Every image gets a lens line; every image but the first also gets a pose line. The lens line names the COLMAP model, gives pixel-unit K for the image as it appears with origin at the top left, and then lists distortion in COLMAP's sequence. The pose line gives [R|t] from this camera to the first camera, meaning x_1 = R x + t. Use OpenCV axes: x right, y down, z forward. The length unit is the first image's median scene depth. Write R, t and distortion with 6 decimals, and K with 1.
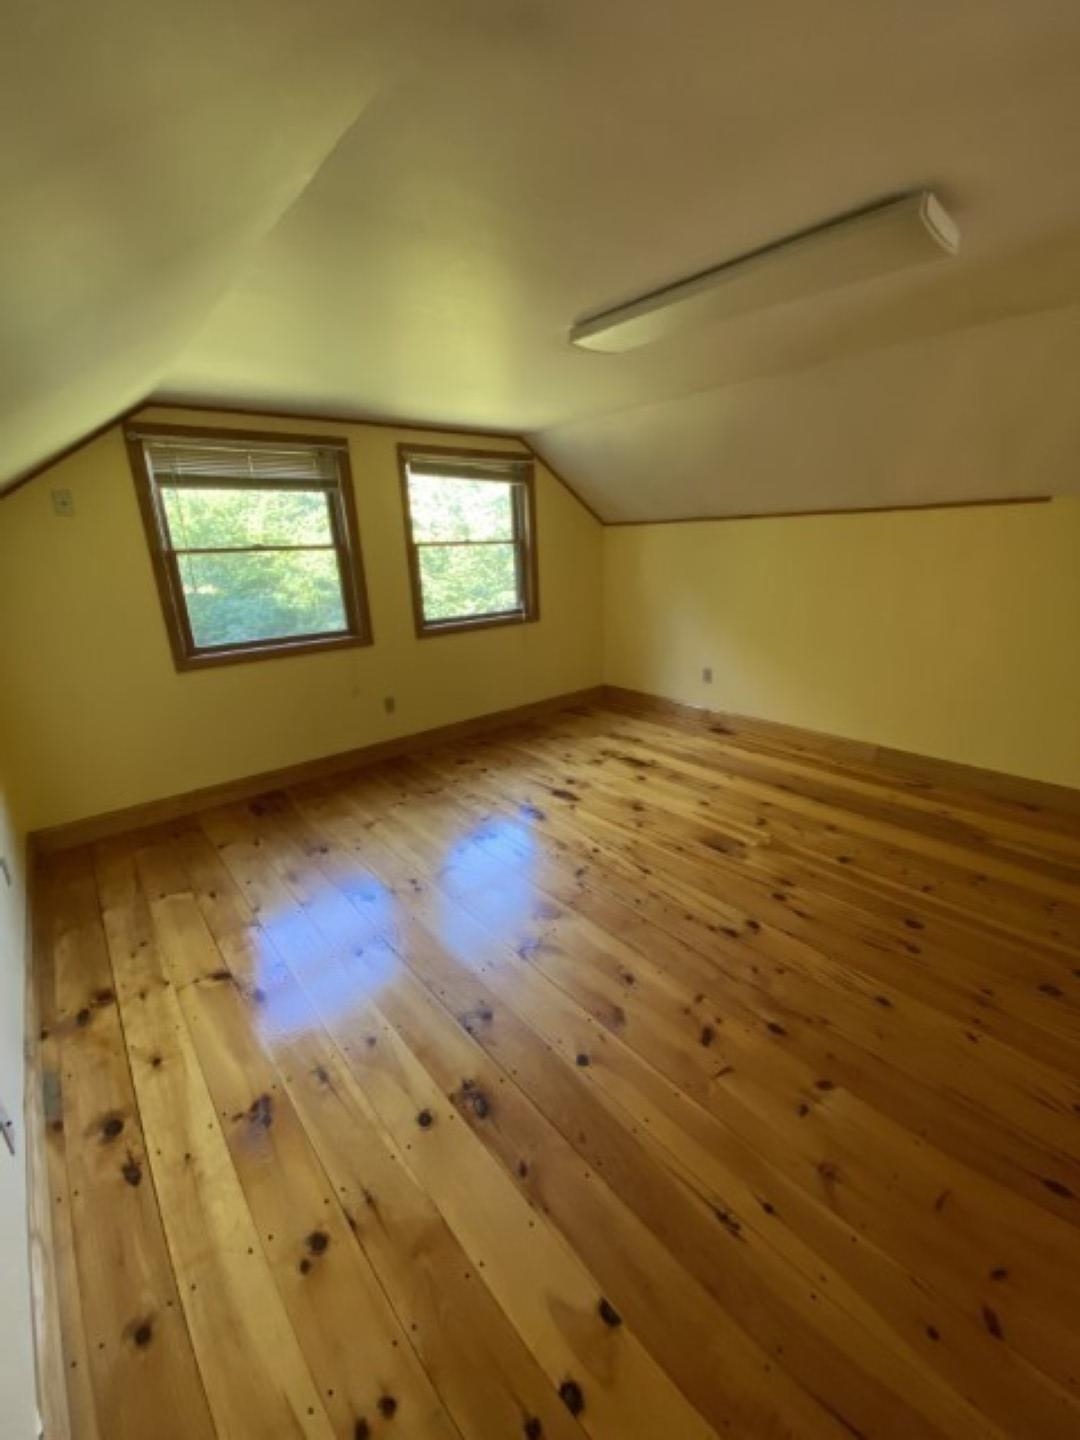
lens RADIAL K [[584.4, 0, 542.0], [0, 584.4, 715.2], [0, 0, 1]] dist [0.034352, -0.028776]
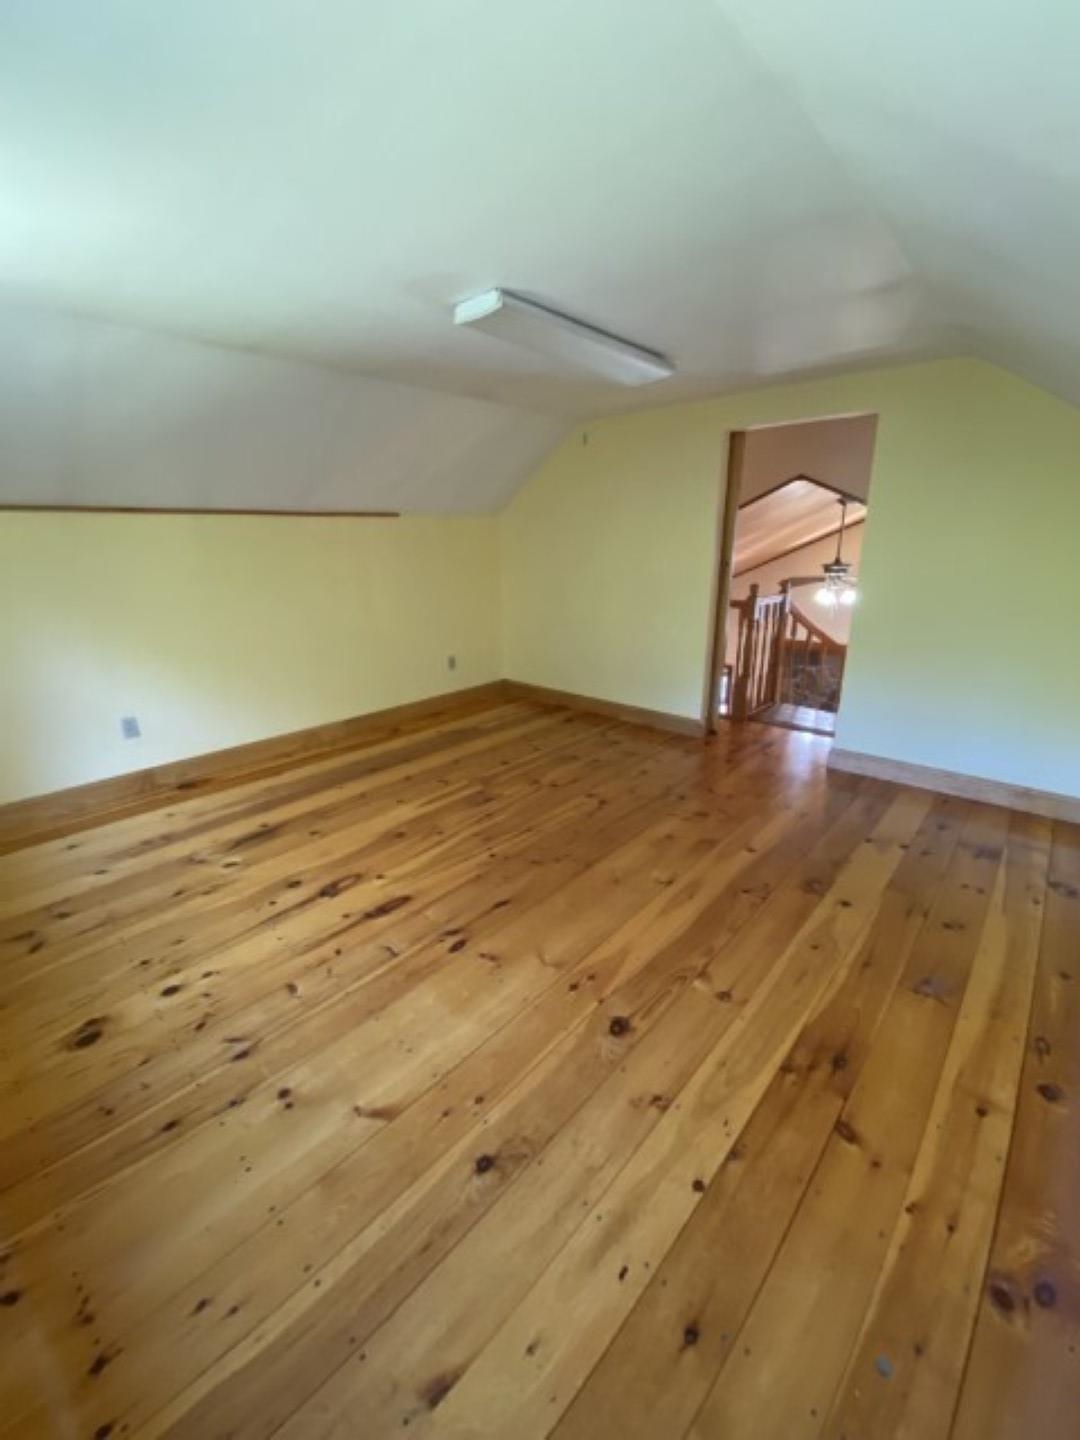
lens RADIAL K [[584.4, 0, 542.0], [0, 584.4, 715.2], [0, 0, 1]] dist [0.034352, -0.028776]
pose [[-0.139483, -0.254141, 0.957056, -0.727407], [0.307948, 0.907446, 0.285848, -0.207333], [-0.941123, 0.334595, -0.048311, 0.857037]]
